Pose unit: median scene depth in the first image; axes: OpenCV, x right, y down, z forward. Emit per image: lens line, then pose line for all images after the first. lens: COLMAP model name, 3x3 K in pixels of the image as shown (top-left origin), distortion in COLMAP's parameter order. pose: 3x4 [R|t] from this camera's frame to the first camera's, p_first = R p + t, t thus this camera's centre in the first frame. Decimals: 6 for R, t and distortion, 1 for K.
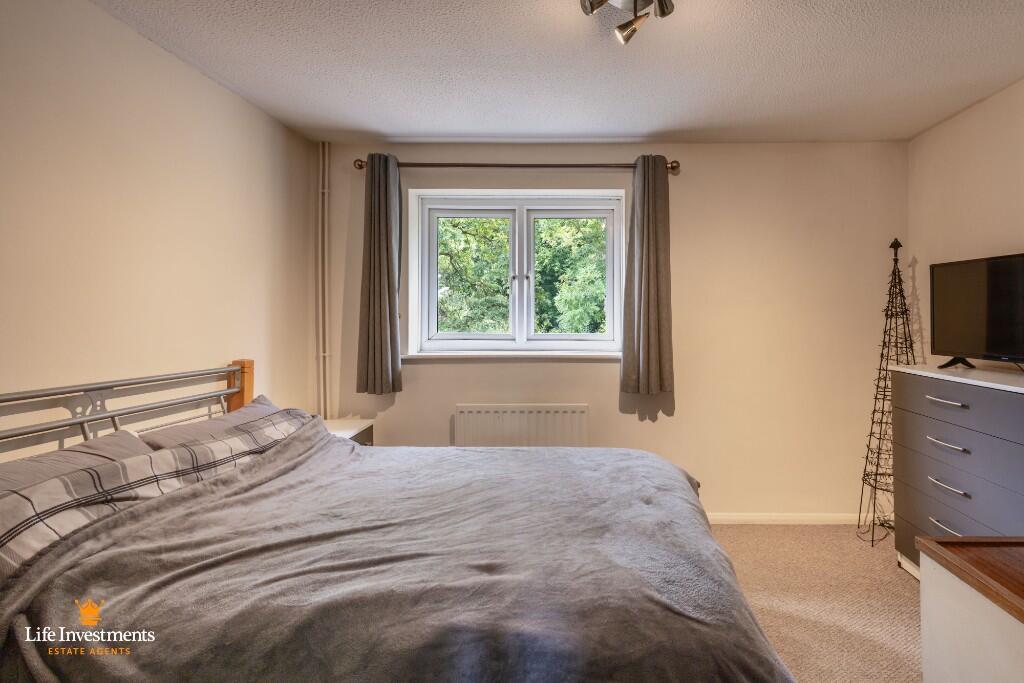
lens RADIAL K [[476.3, 0, 483.6], [0, 476.3, 316.1], [0, 0, 1]] dist [0.007892, 0.000184]
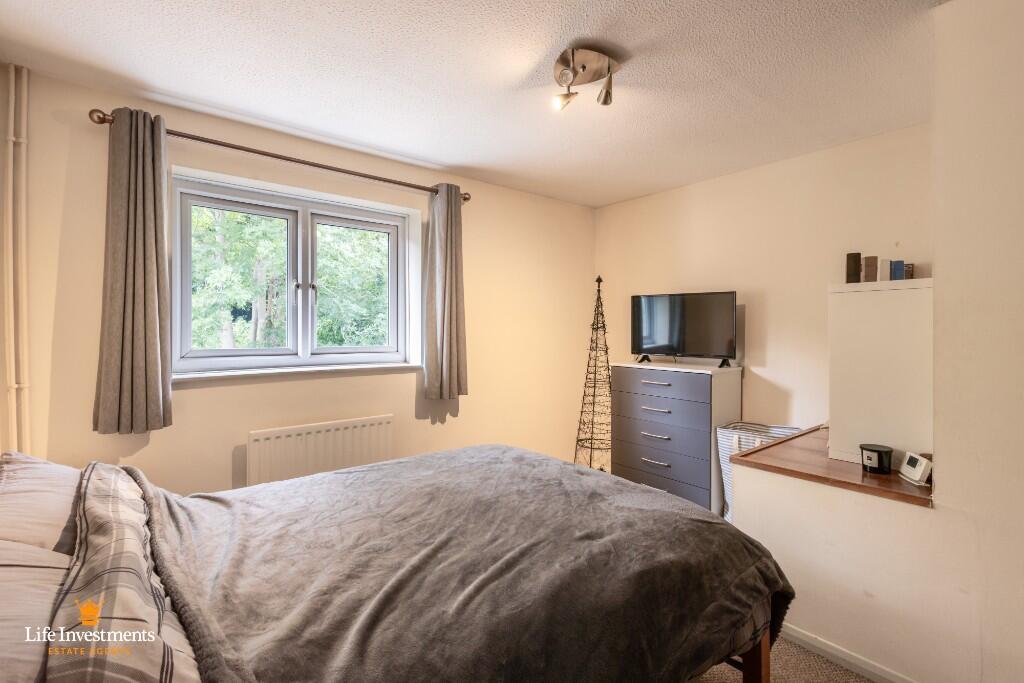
lens RADIAL K [[476.3, 0, 506.7], [0, 476.3, 335.6], [0, 0, 1]] dist [0.007892, 0.000184]
pose [[0.775223, -0.008105, 0.631635, -0.248347], [-0.002293, 0.999875, 0.015644, -0.002157], [-0.631683, -0.013575, 0.775108, 0.051305]]
